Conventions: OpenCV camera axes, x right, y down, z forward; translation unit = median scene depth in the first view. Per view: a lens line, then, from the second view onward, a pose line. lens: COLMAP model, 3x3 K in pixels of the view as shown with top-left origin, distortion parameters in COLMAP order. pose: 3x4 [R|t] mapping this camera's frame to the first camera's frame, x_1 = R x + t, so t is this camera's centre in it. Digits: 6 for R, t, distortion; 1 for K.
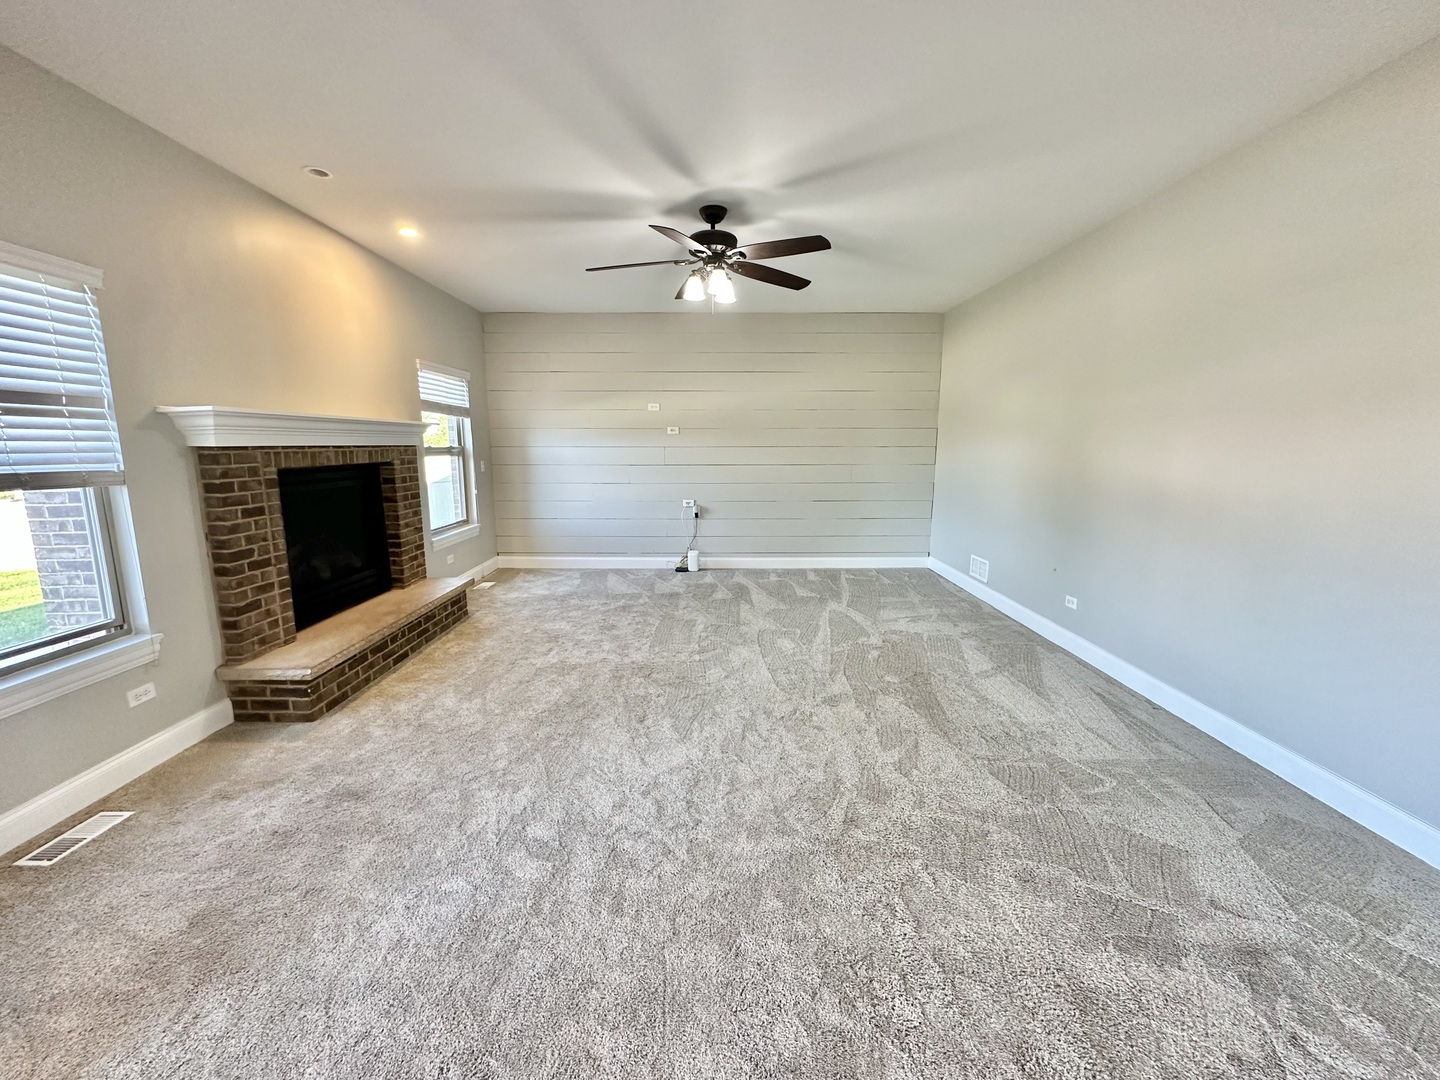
lens RADIAL K [[575.4, 0, 718.6], [0, 575.4, 539.0], [0, 0, 1]] dist [-0.003779, 0.000845]
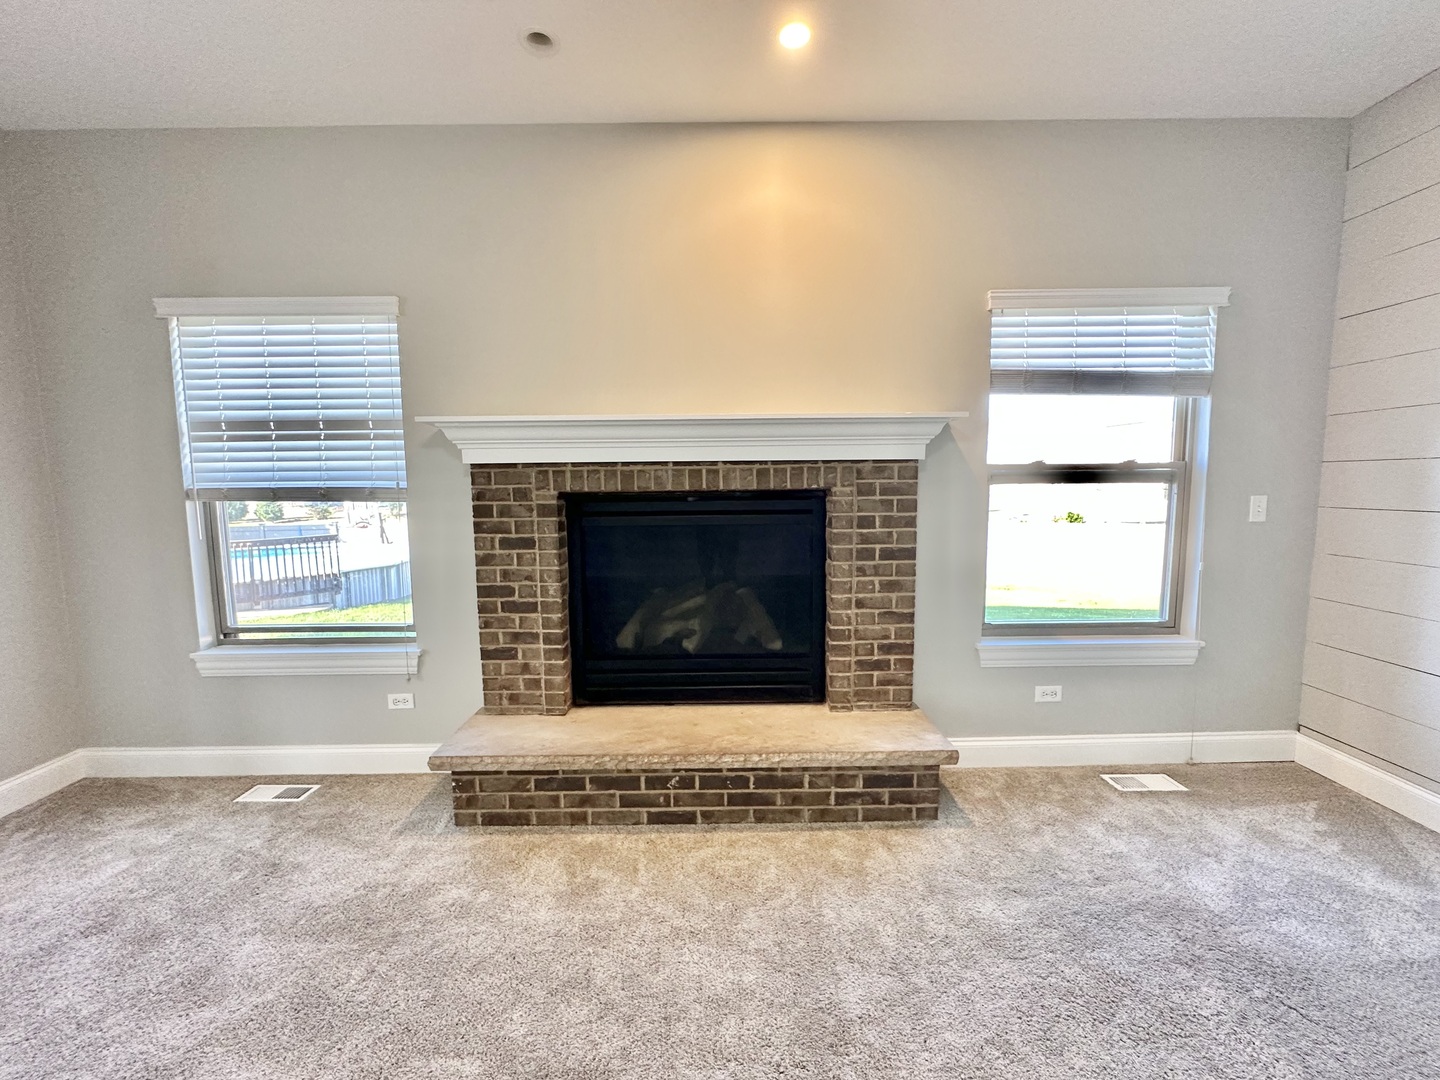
lens RADIAL K [[575.4, 0, 715.7], [0, 575.4, 540.2], [0, 0, 1]] dist [-0.003779, 0.000845]
pose [[-0.002650, 0.097720, -0.995210, 0.004528], [-0.153577, 0.983368, 0.096966, -0.152985], [0.988133, 0.153098, 0.012401, 1.113237]]
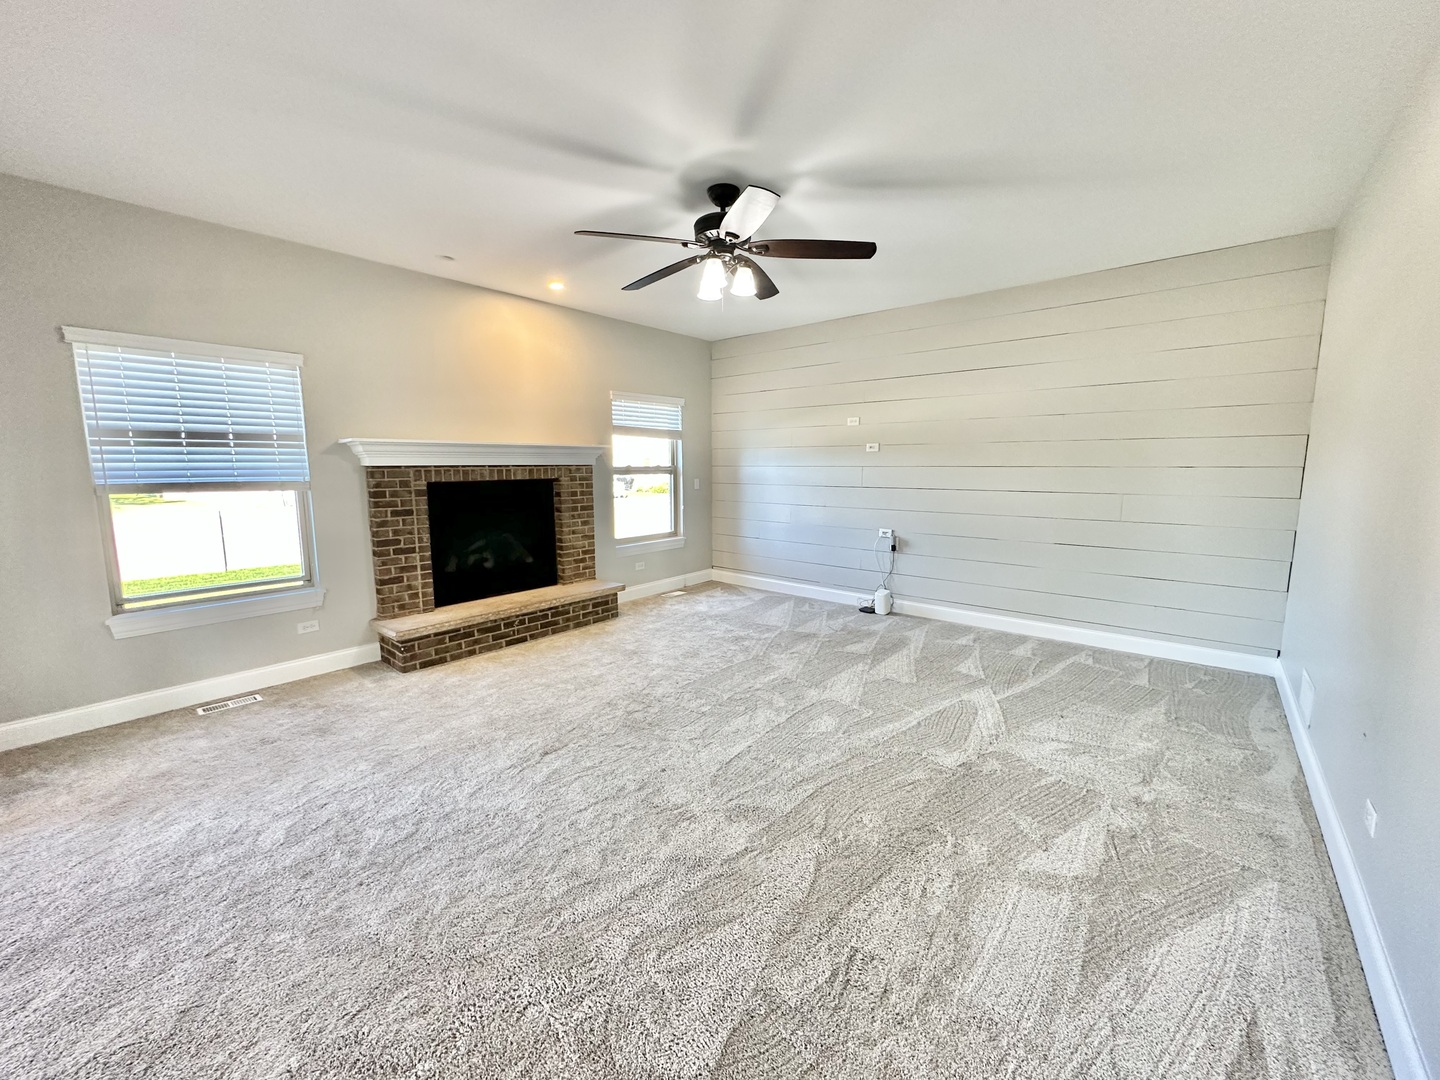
lens RADIAL K [[575.4, 0, 718.3], [0, 575.4, 539.0], [0, 0, 1]] dist [-0.003779, 0.000845]
pose [[0.758916, 0.083692, -0.645787, 0.587772], [-0.104226, 0.994533, 0.006403, -0.063756], [0.642793, 0.062449, 0.763490, 0.381931]]
